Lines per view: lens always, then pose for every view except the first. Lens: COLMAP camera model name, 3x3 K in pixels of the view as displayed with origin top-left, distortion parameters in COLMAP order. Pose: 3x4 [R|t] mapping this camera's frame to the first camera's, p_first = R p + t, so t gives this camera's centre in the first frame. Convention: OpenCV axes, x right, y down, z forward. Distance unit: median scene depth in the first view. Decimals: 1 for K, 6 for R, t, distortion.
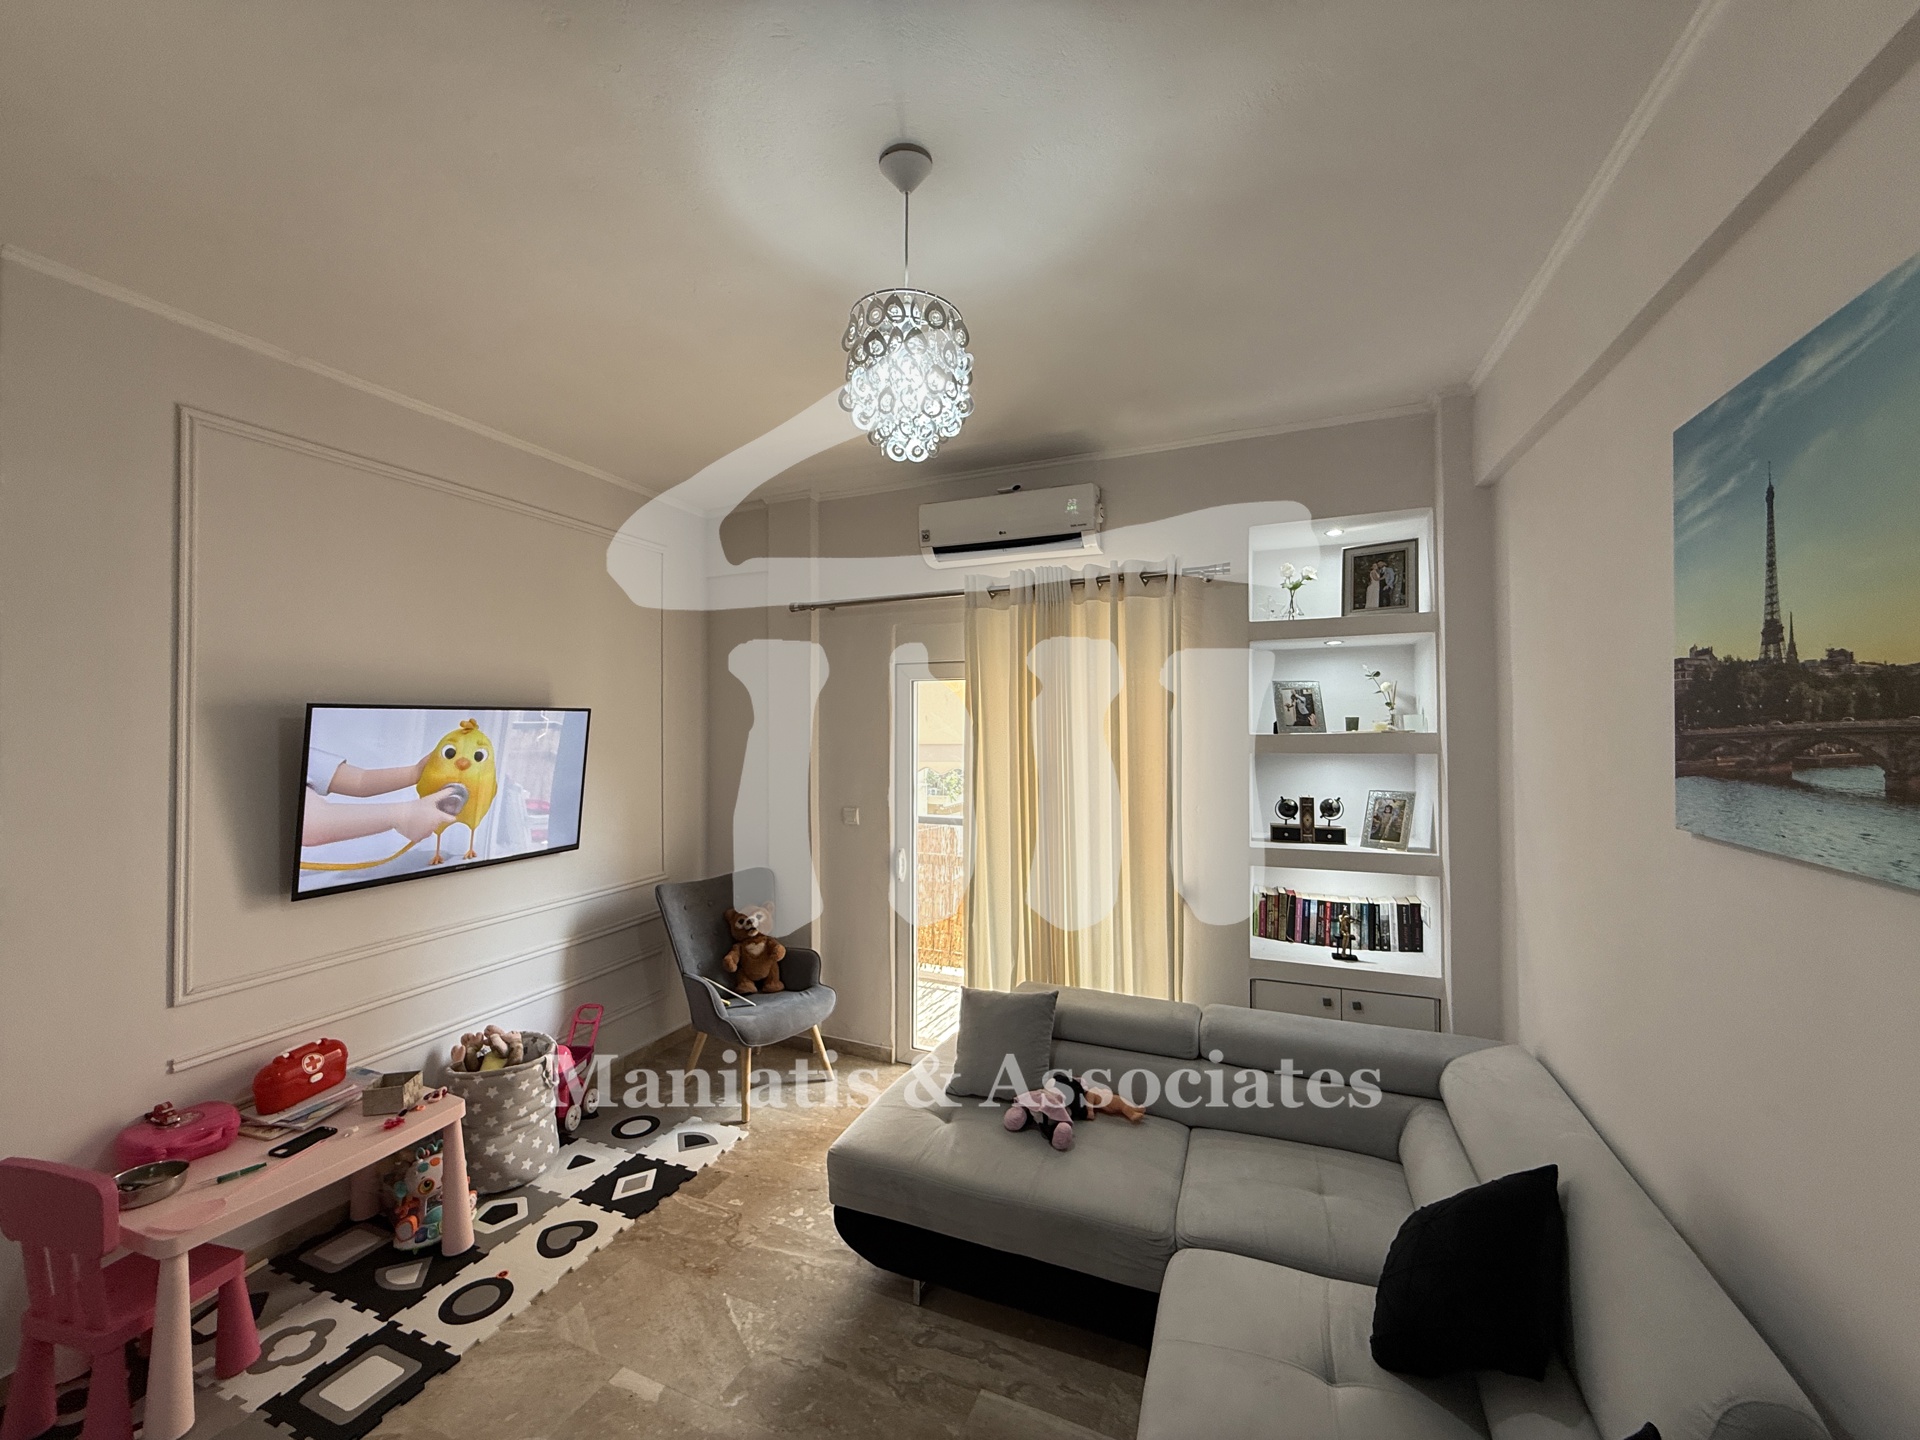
lens RADIAL K [[761.9, 0, 953.4], [0, 761.9, 719.7], [0, 0, 1]] dist [-0.002474, 0.000562]
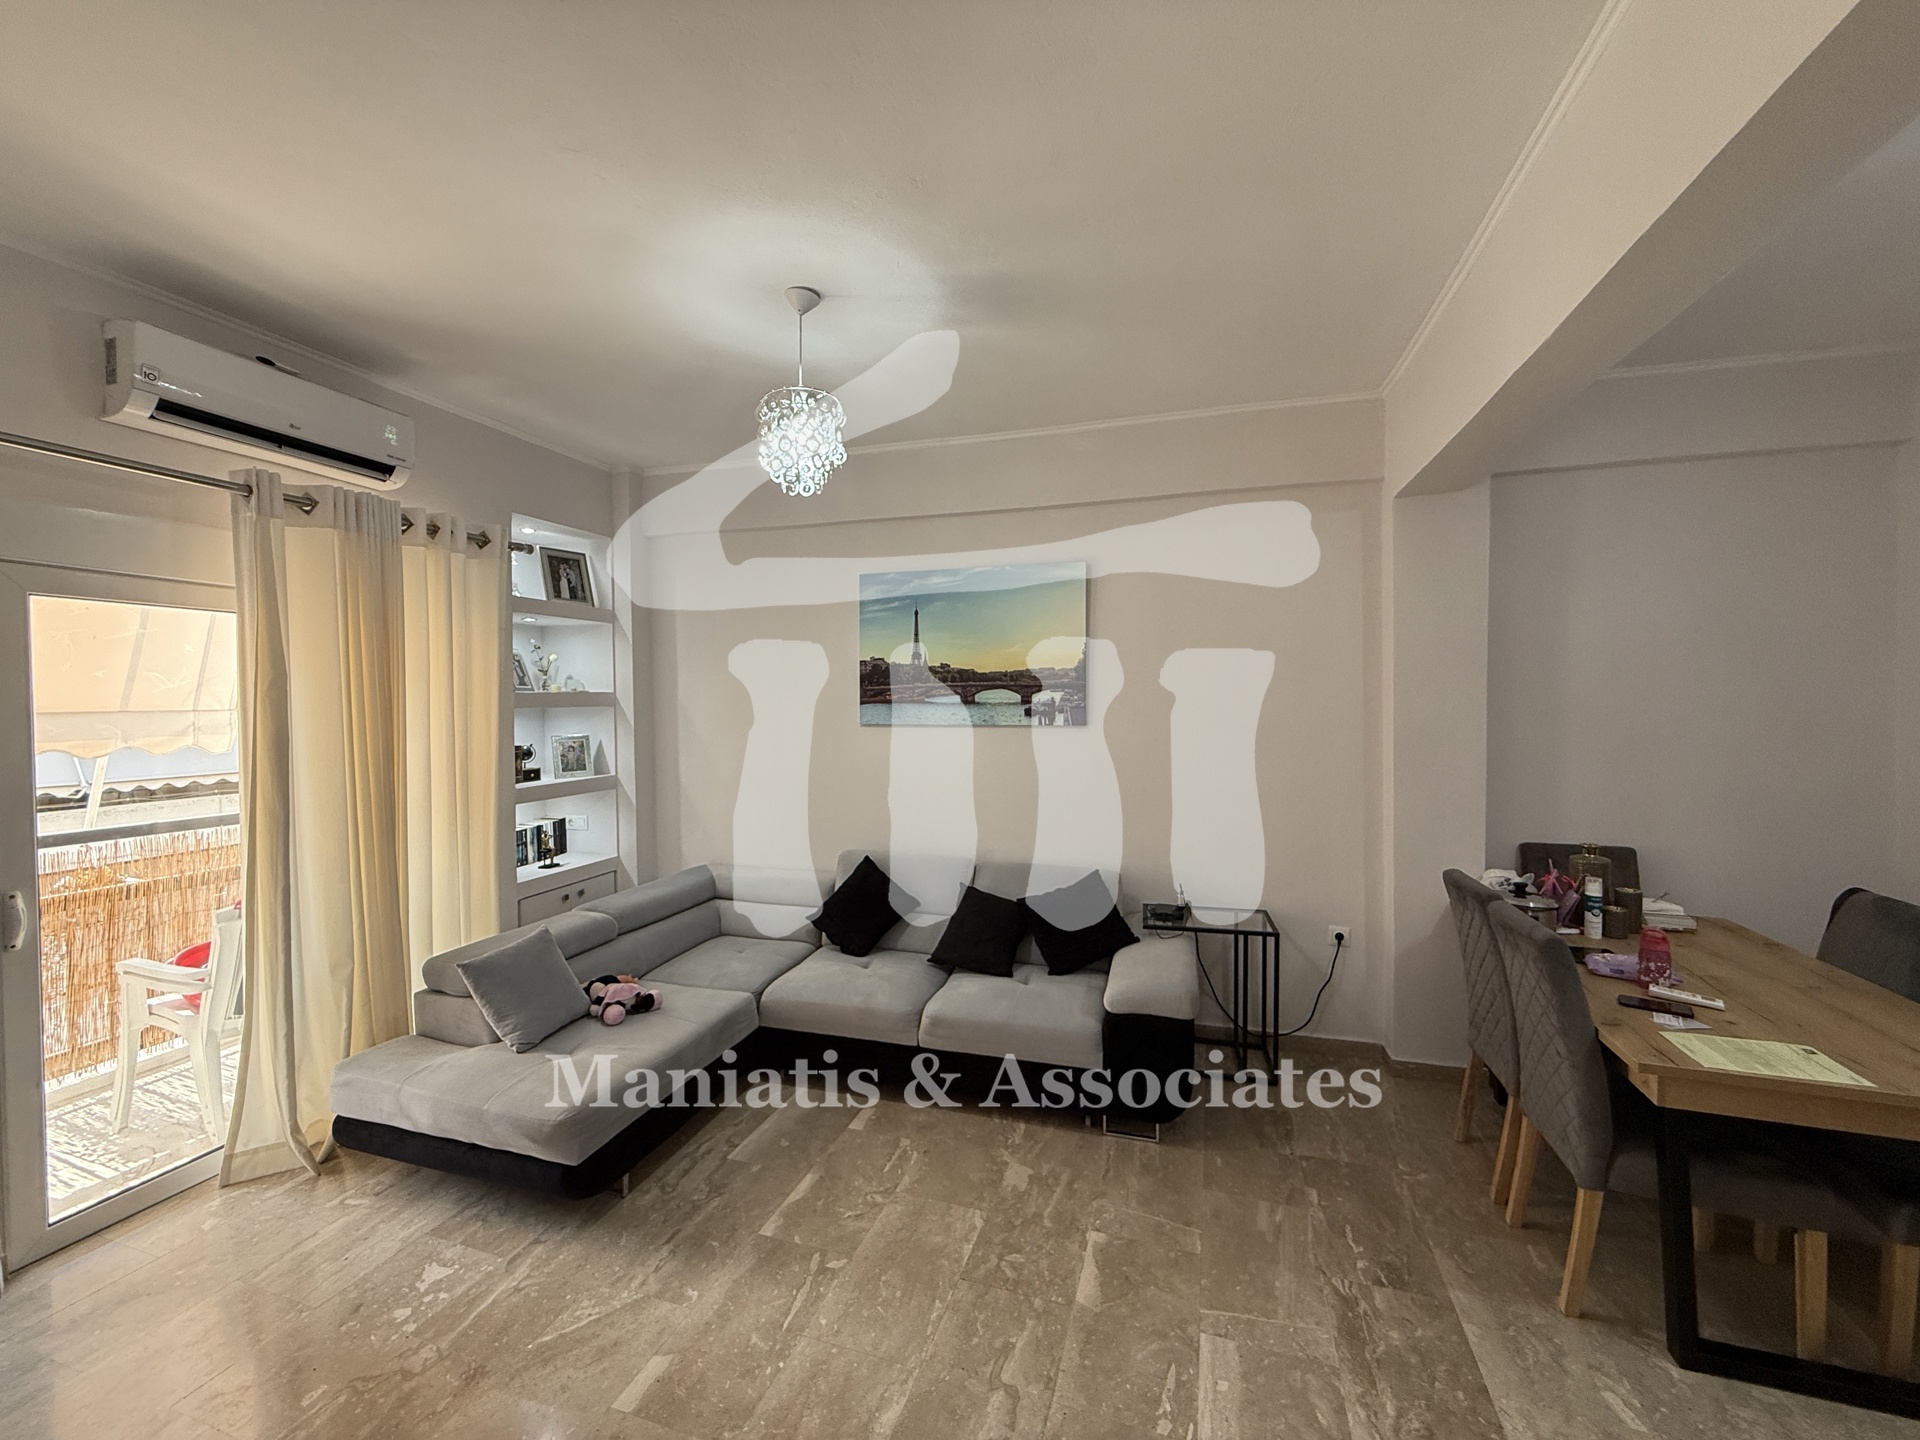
lens RADIAL K [[761.9, 0, 954.3], [0, 761.9, 719.0], [0, 0, 1]] dist [-0.002474, 0.000562]
pose [[-0.094845, -0.022173, 0.995245, -1.037222], [-0.005184, 0.999749, 0.021780, 0.039072], [-0.995479, -0.003093, -0.094936, 0.550551]]
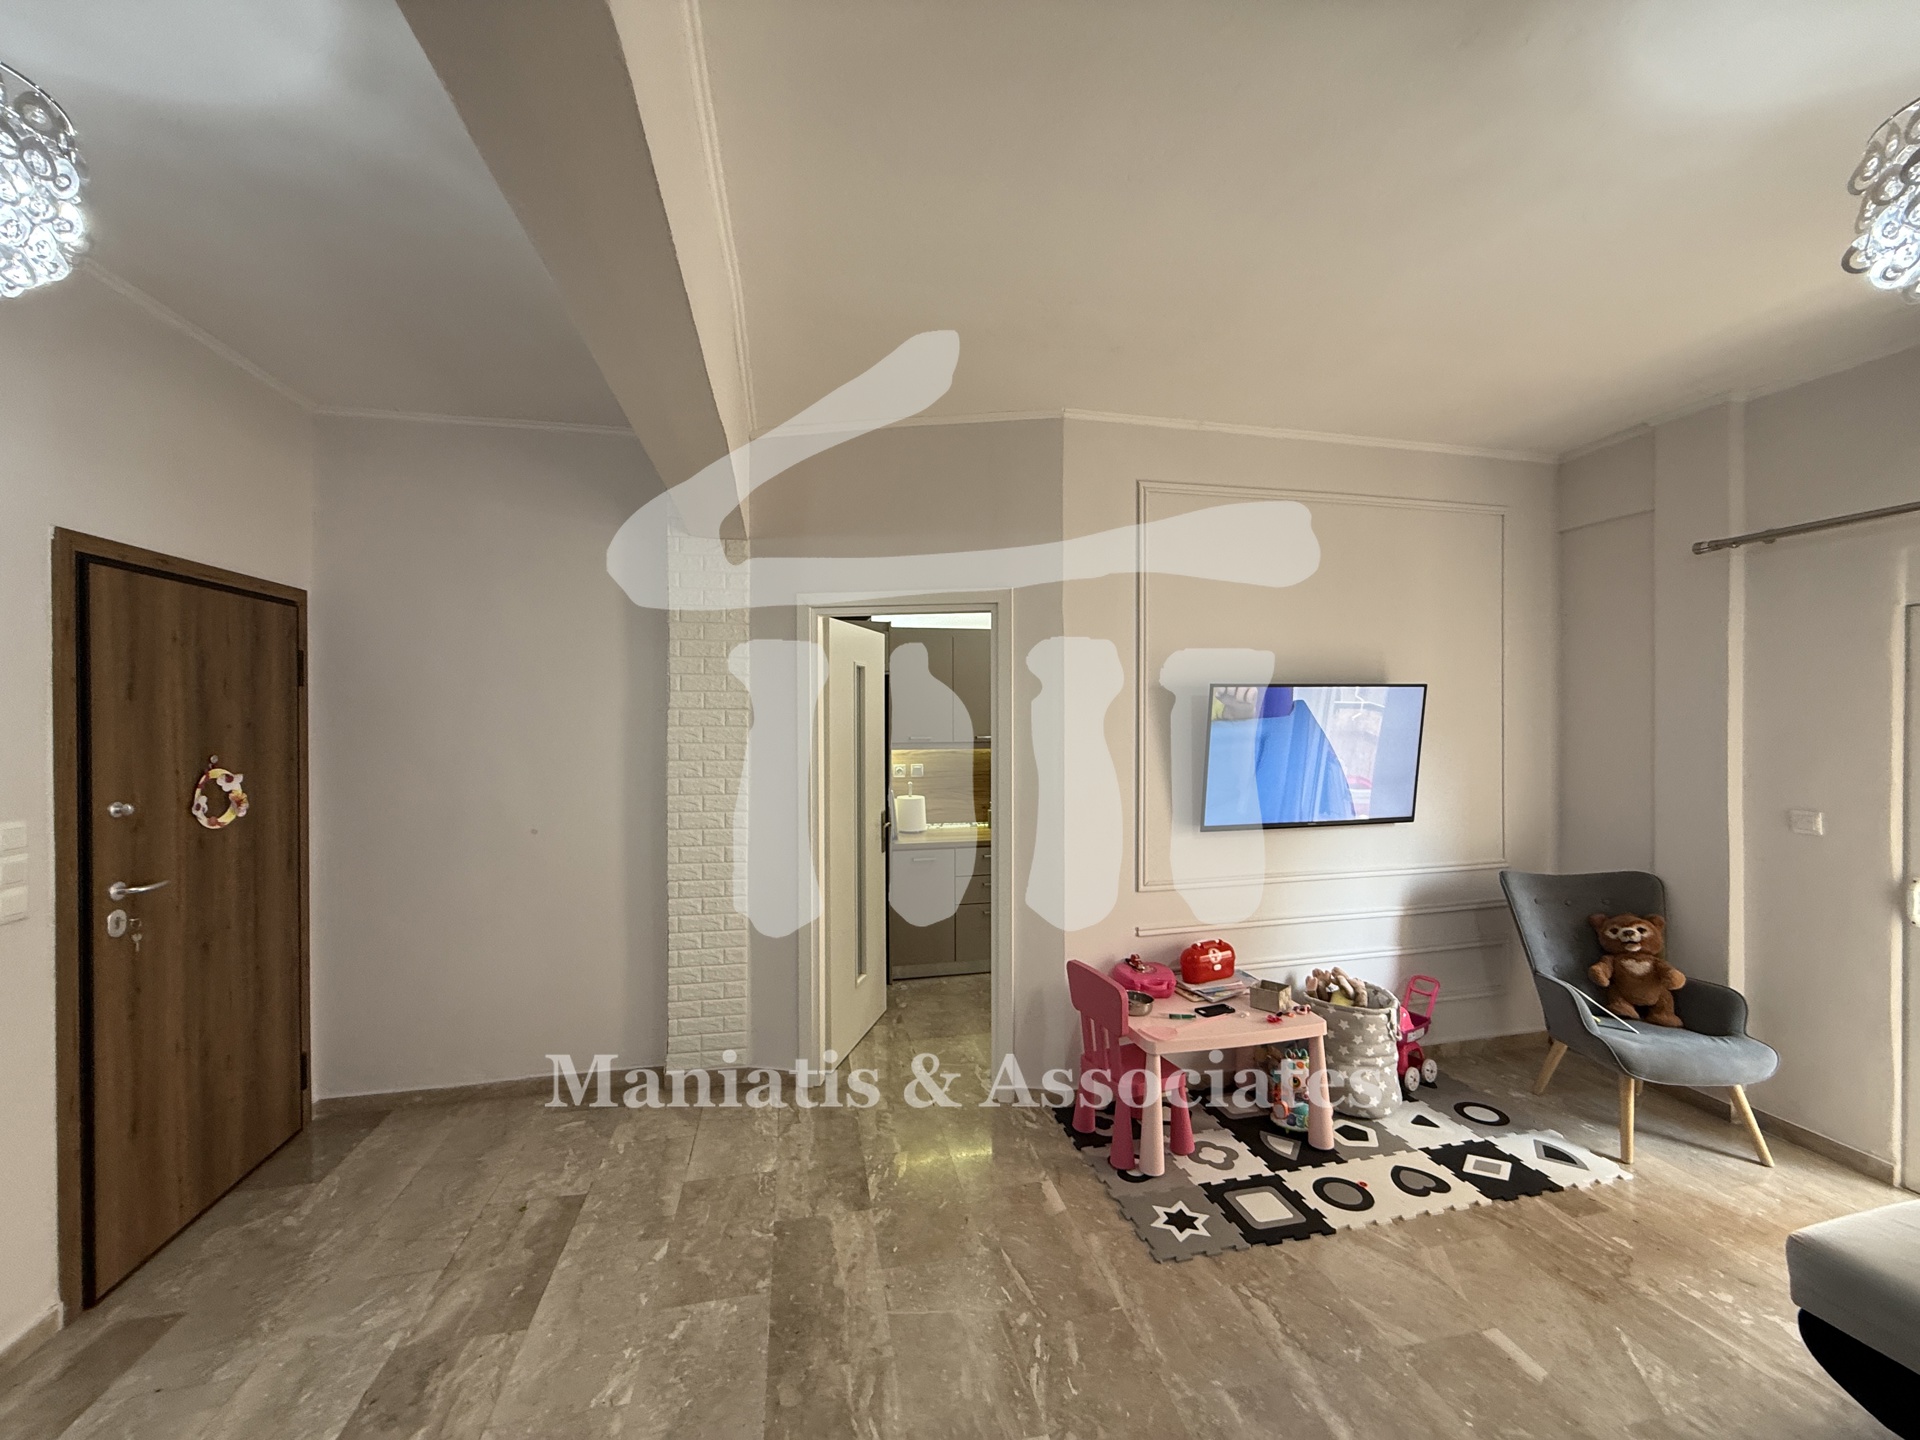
lens RADIAL K [[761.9, 0, 955.8], [0, 761.9, 719.6], [0, 0, 1]] dist [-0.002474, 0.000562]
pose [[0.583753, 0.006045, -0.811909, -0.030158], [0.009235, 0.999858, 0.014084, 0.016932], [0.811879, -0.015720, 0.583614, -0.127600]]
